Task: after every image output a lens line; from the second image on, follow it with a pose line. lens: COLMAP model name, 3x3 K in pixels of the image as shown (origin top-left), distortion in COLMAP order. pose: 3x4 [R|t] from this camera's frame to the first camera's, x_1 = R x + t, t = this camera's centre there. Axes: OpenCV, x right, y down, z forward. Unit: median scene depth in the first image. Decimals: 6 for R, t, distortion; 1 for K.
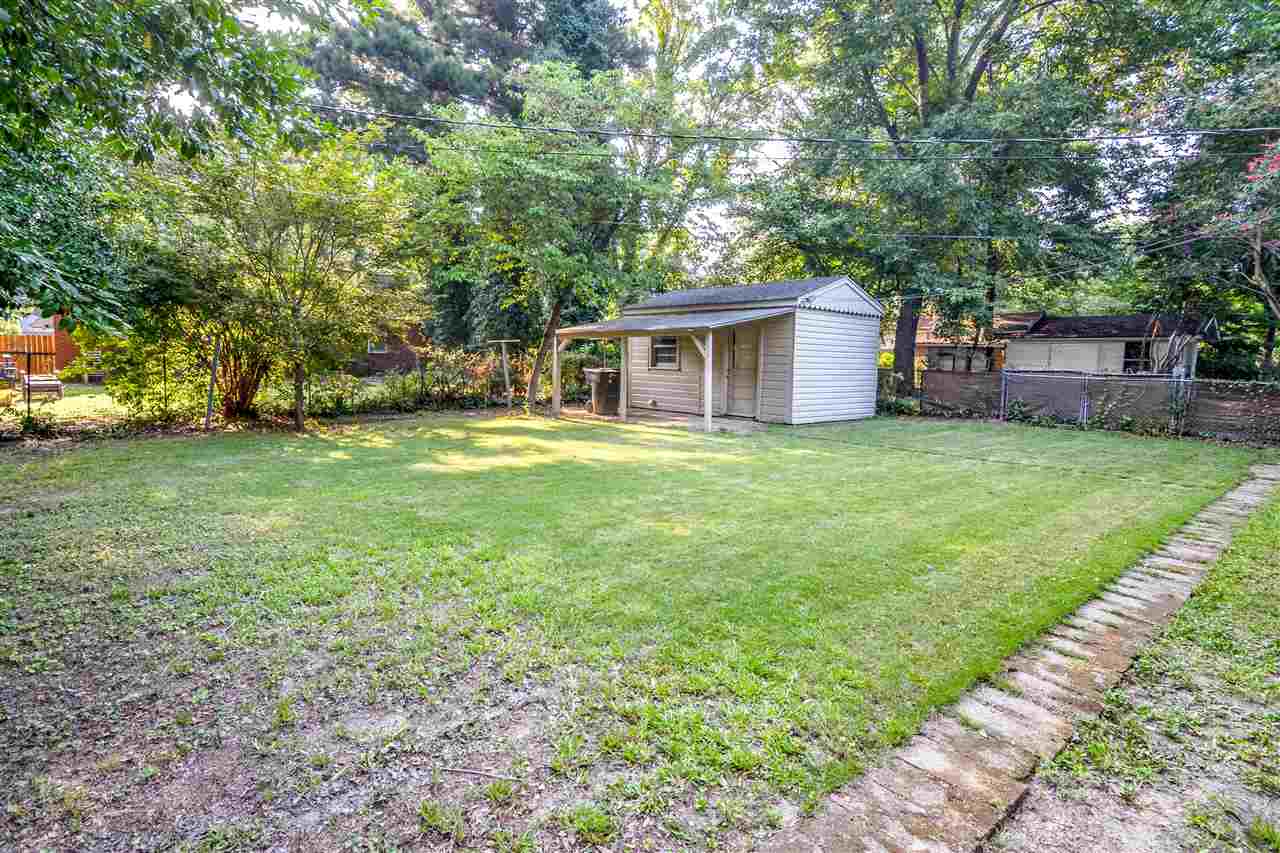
lens RADIAL K [[632.8, 0, 634.5], [0, 632.8, 422.7], [0, 0, 1]] dist [-0.034471, 0.011788]
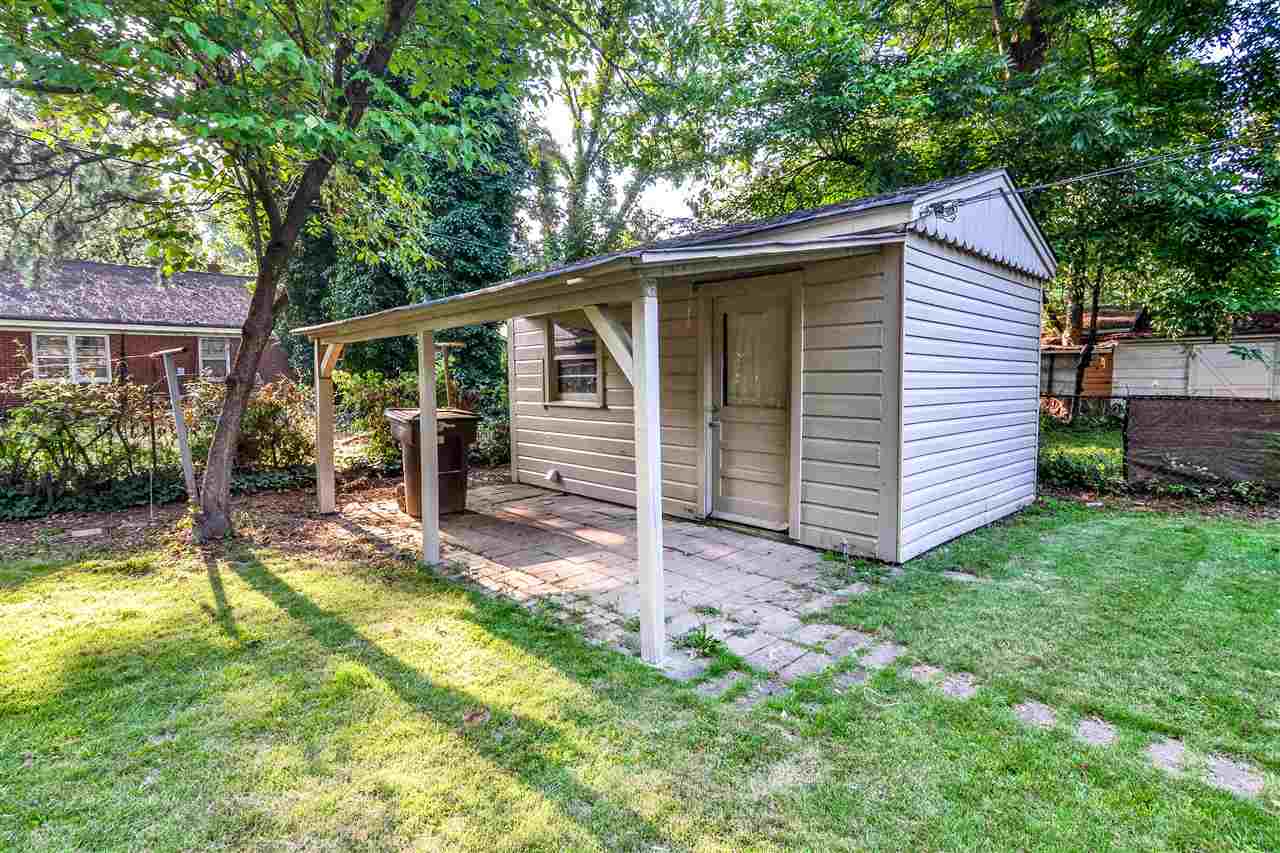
lens RADIAL K [[632.8, 0, 634.5], [0, 632.8, 422.7], [0, 0, 1]] dist [-0.034471, 0.011788]
pose [[0.999062, -0.024956, 0.035385, 0.081459], [0.026123, 0.999118, -0.032889, -0.061374], [-0.034533, 0.033782, 0.998832, 0.583206]]
